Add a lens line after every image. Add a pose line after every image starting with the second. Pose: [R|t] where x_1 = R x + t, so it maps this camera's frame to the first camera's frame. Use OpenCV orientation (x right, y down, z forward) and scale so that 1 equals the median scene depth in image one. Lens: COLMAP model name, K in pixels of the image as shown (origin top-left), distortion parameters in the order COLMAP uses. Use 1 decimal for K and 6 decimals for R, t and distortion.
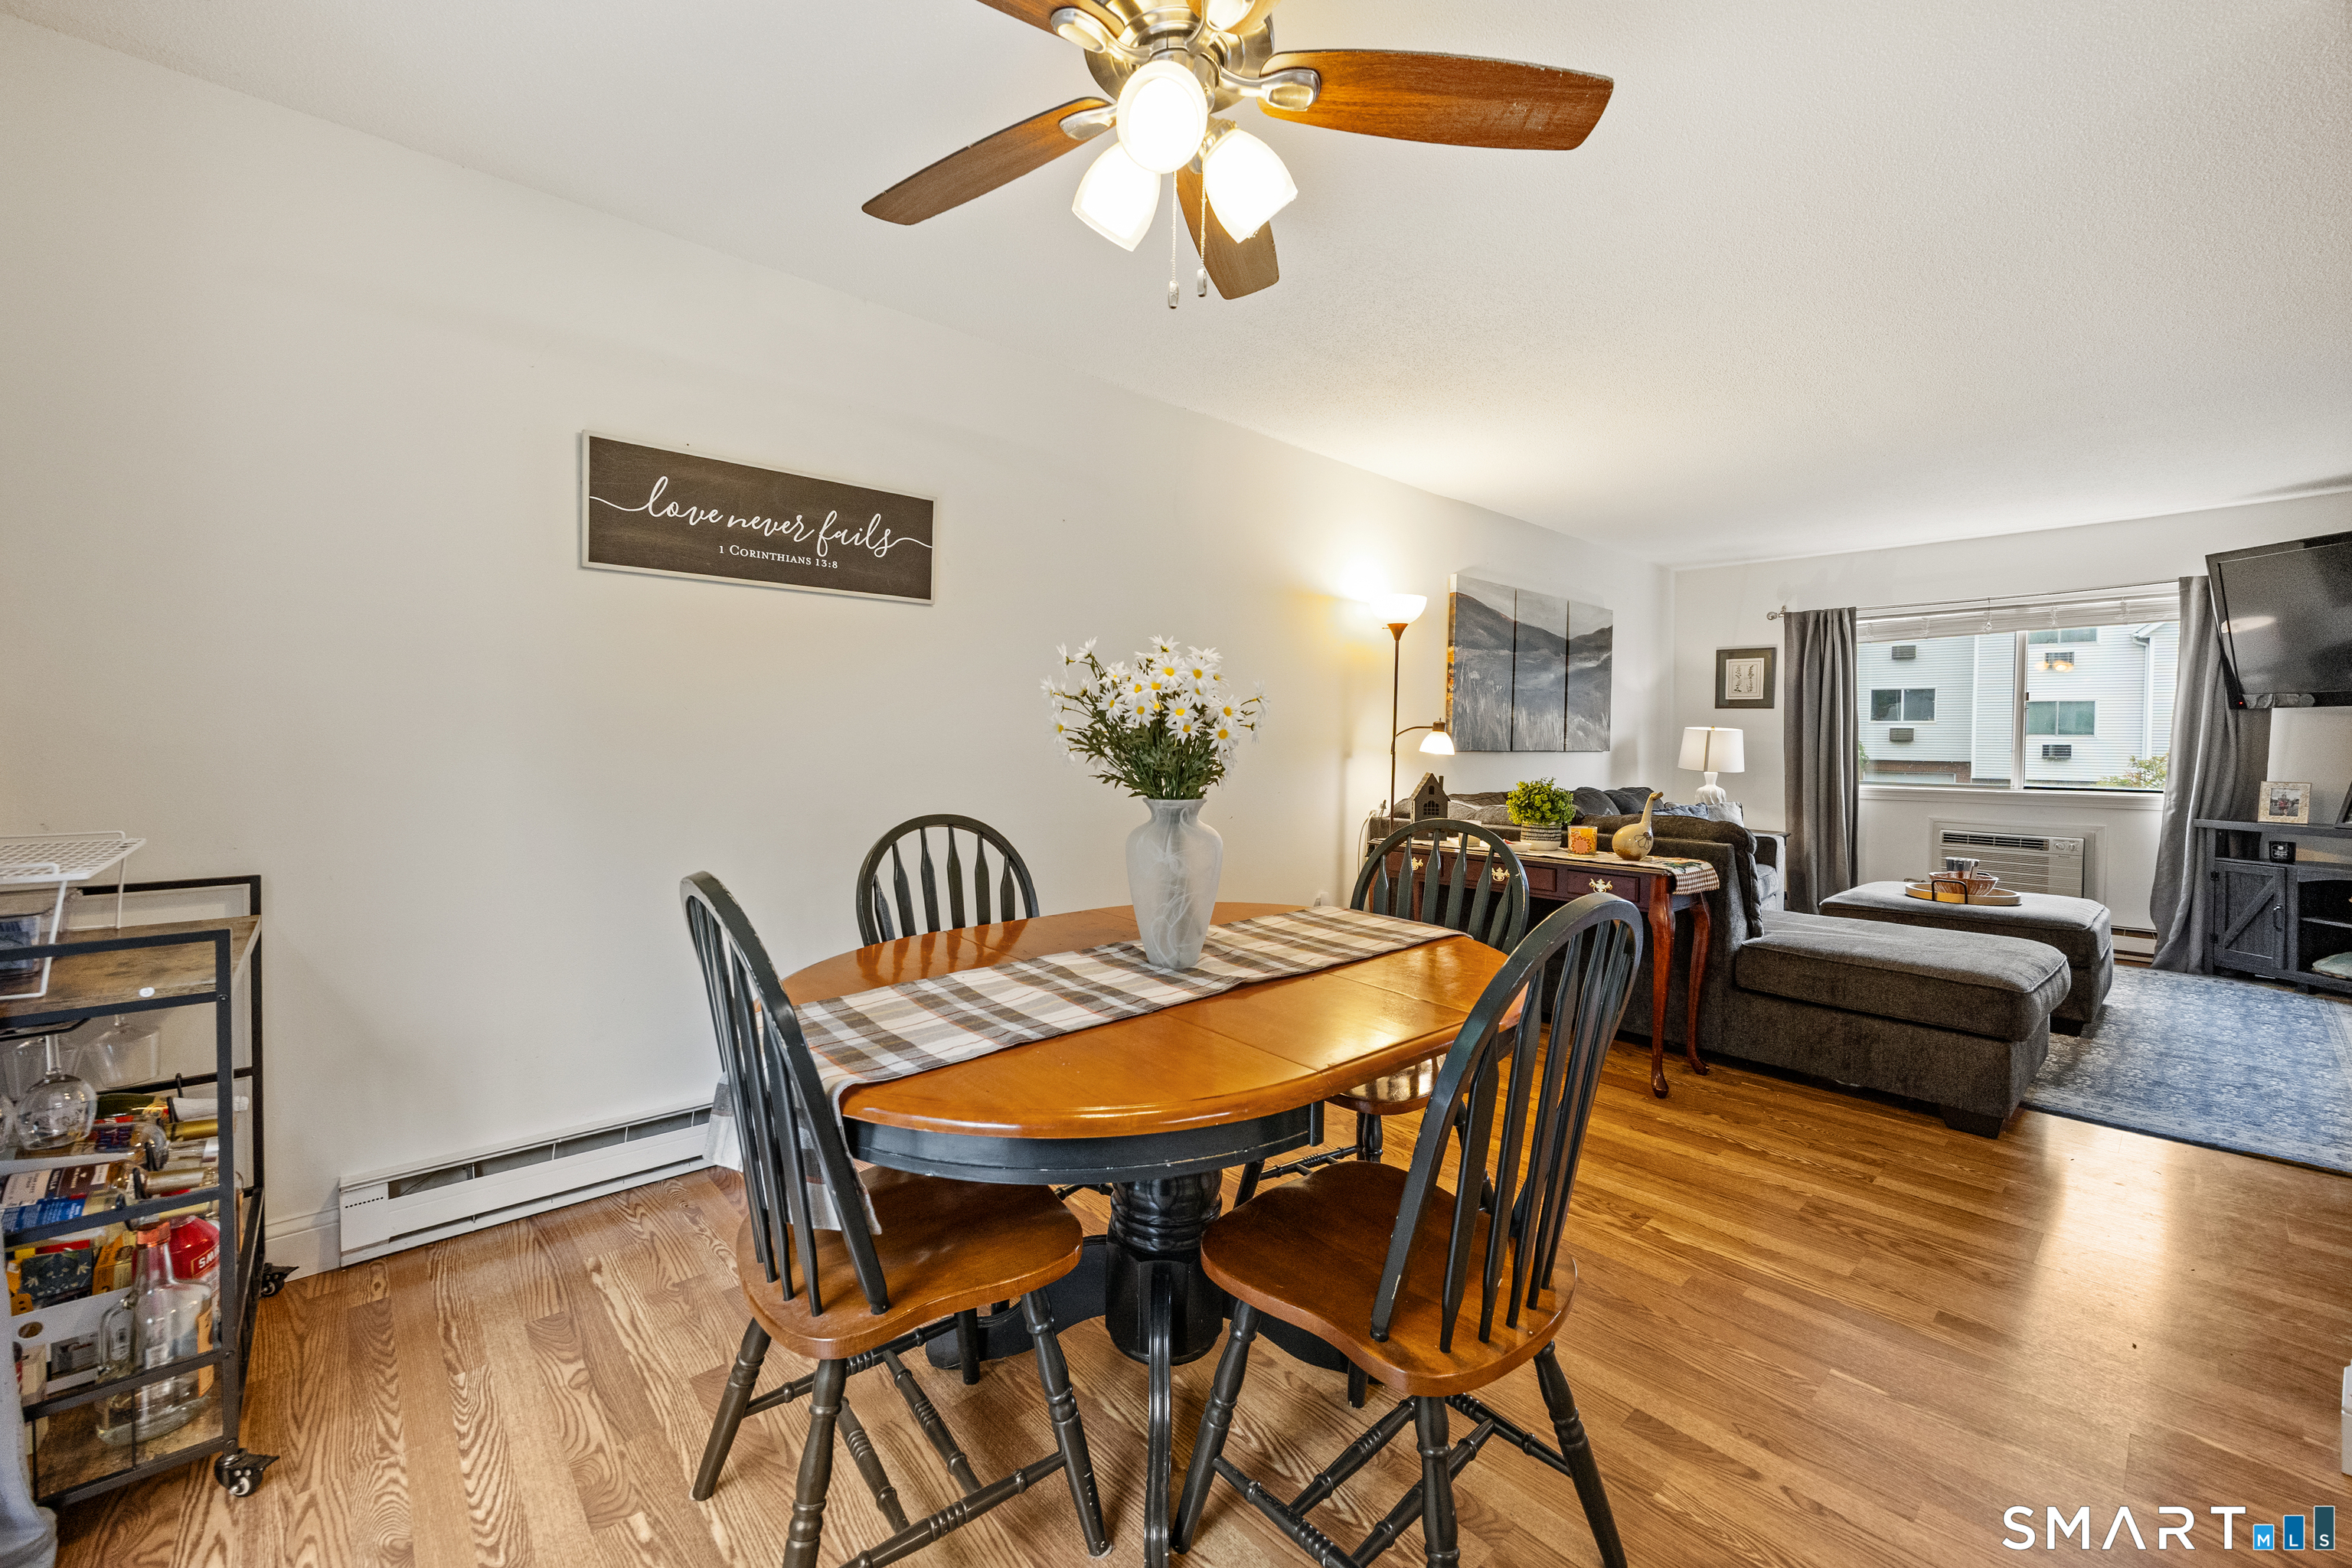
lens RADIAL K [[921.9, 0, 1174.0], [0, 921.9, 746.4], [0, 0, 1]] dist [-0.001488, 0.000129]
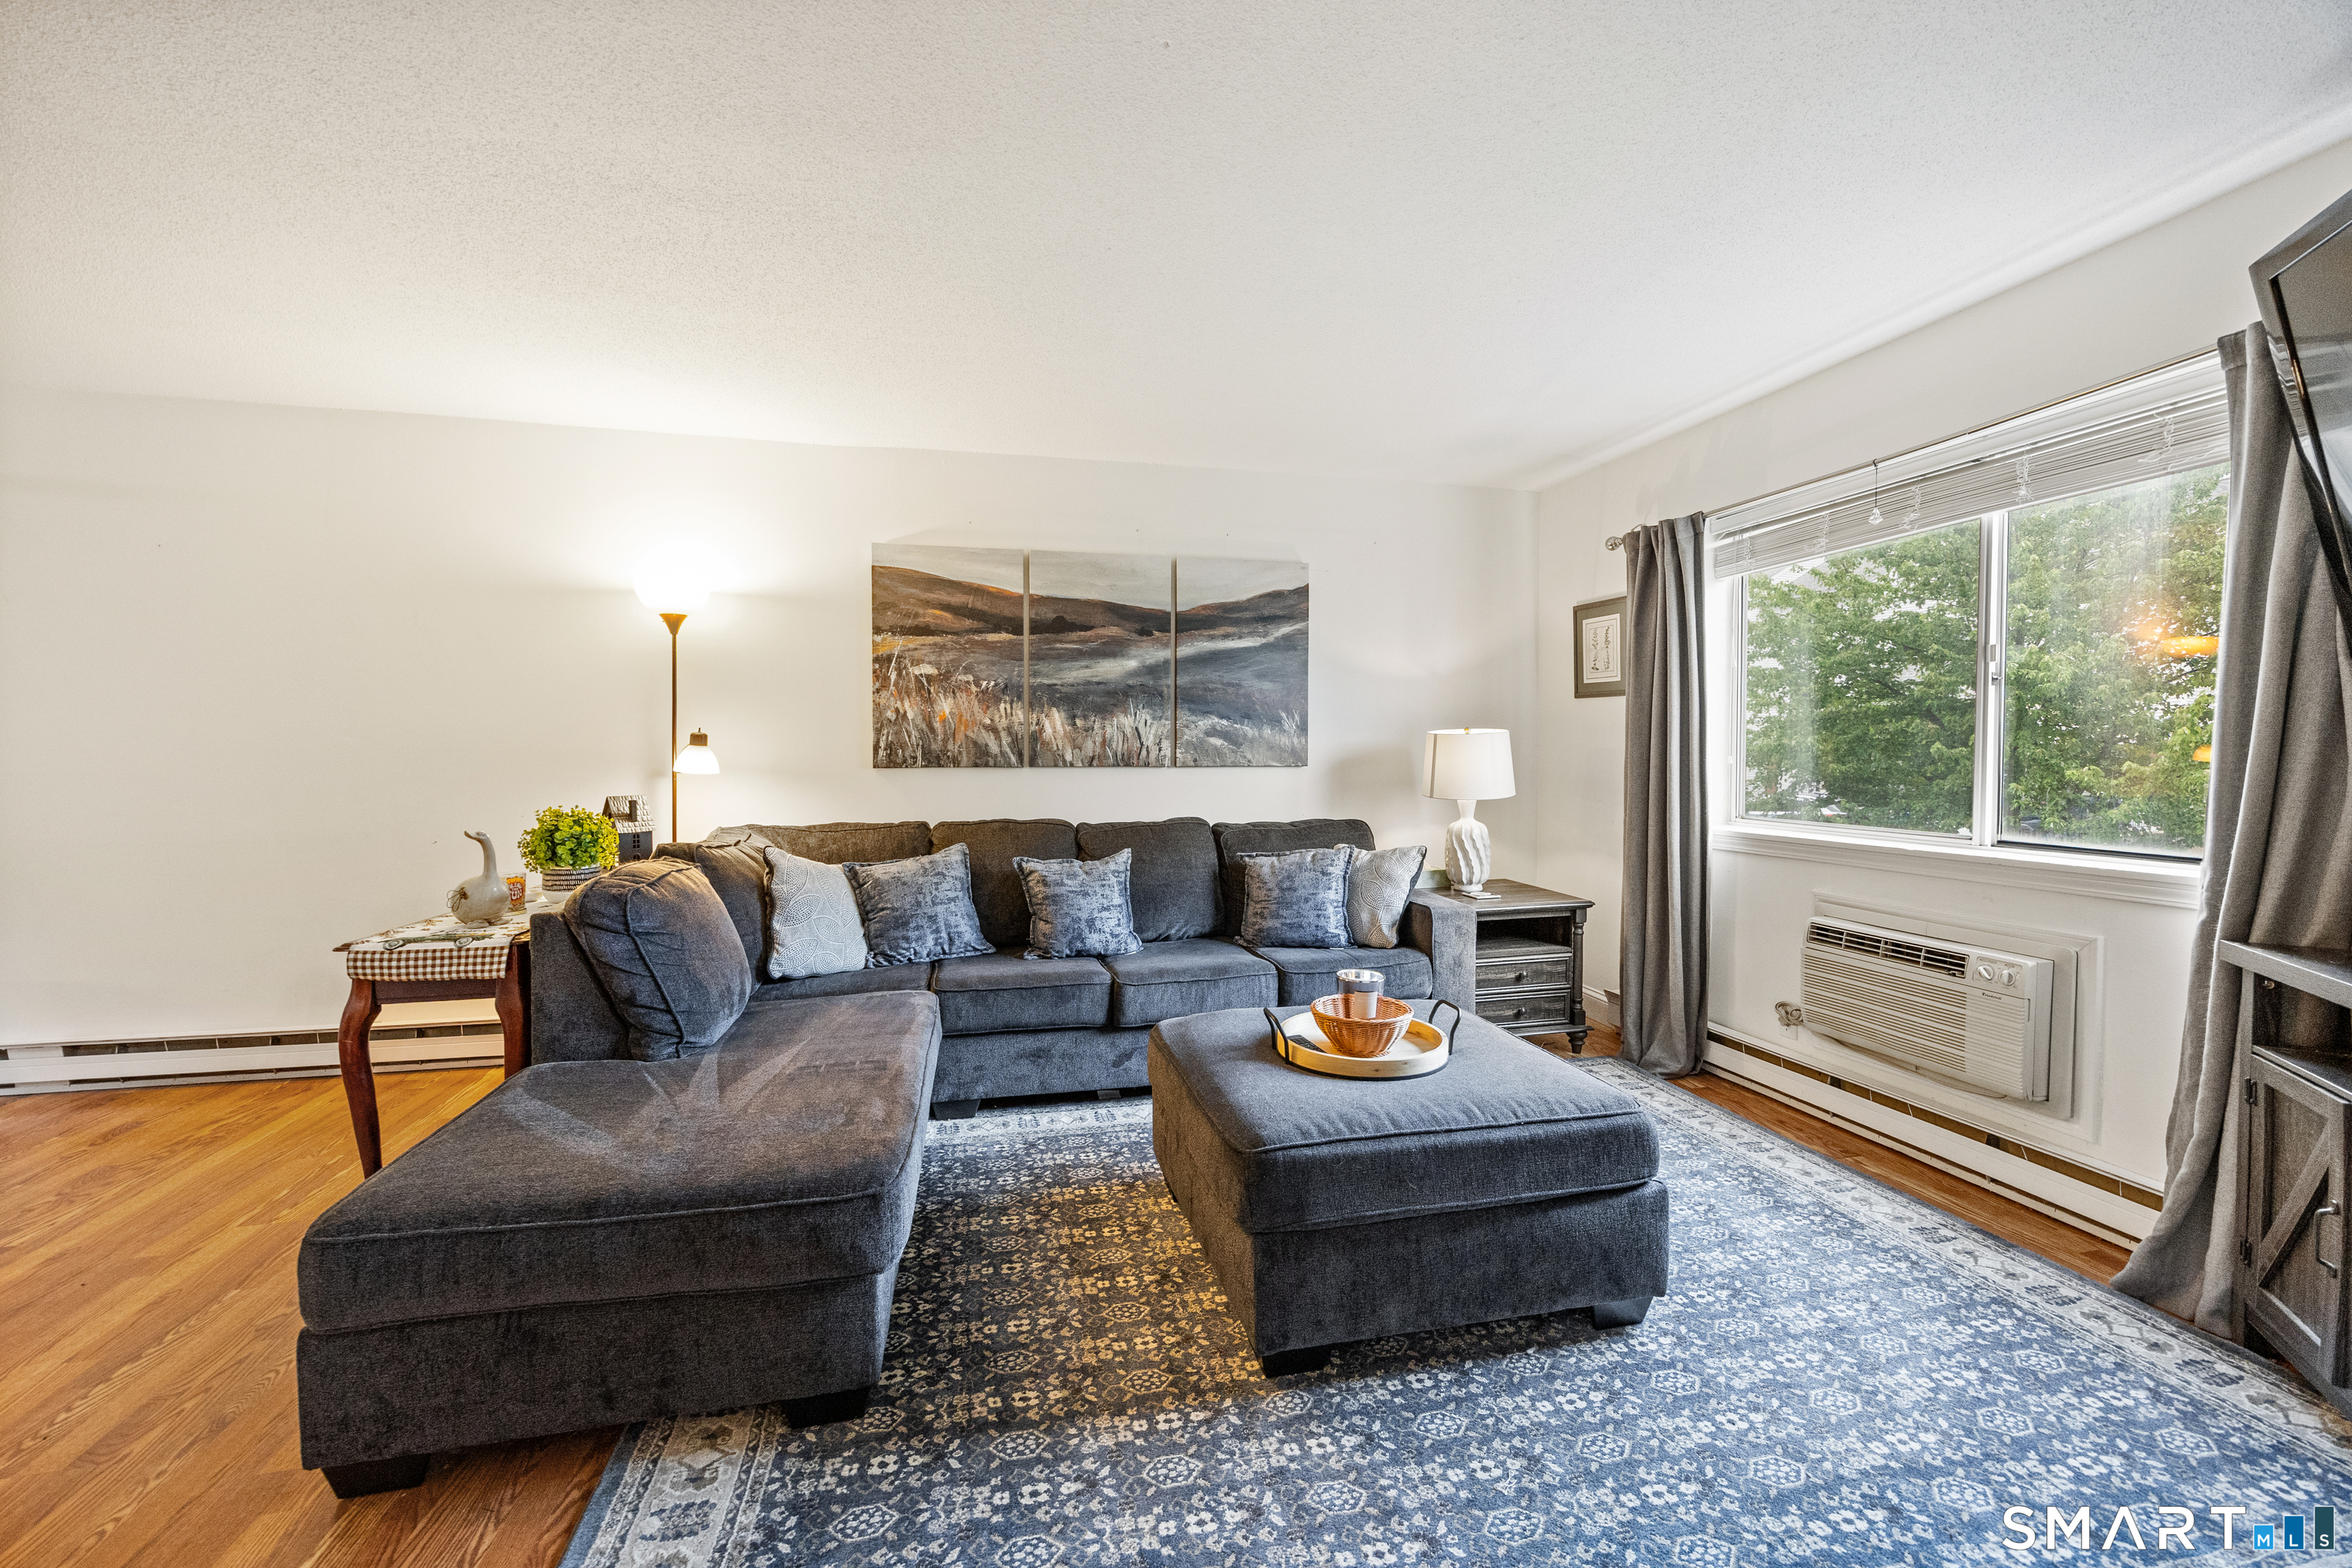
lens RADIAL K [[921.9, 0, 1174.0], [0, 921.9, 746.4], [0, 0, 1]] dist [-0.001488, 0.000129]
pose [[0.877492, -0.012318, -0.479432, 0.800654], [0.005048, 0.999852, -0.016450, 0.000907], [0.479564, 0.012015, 0.877425, 0.385450]]
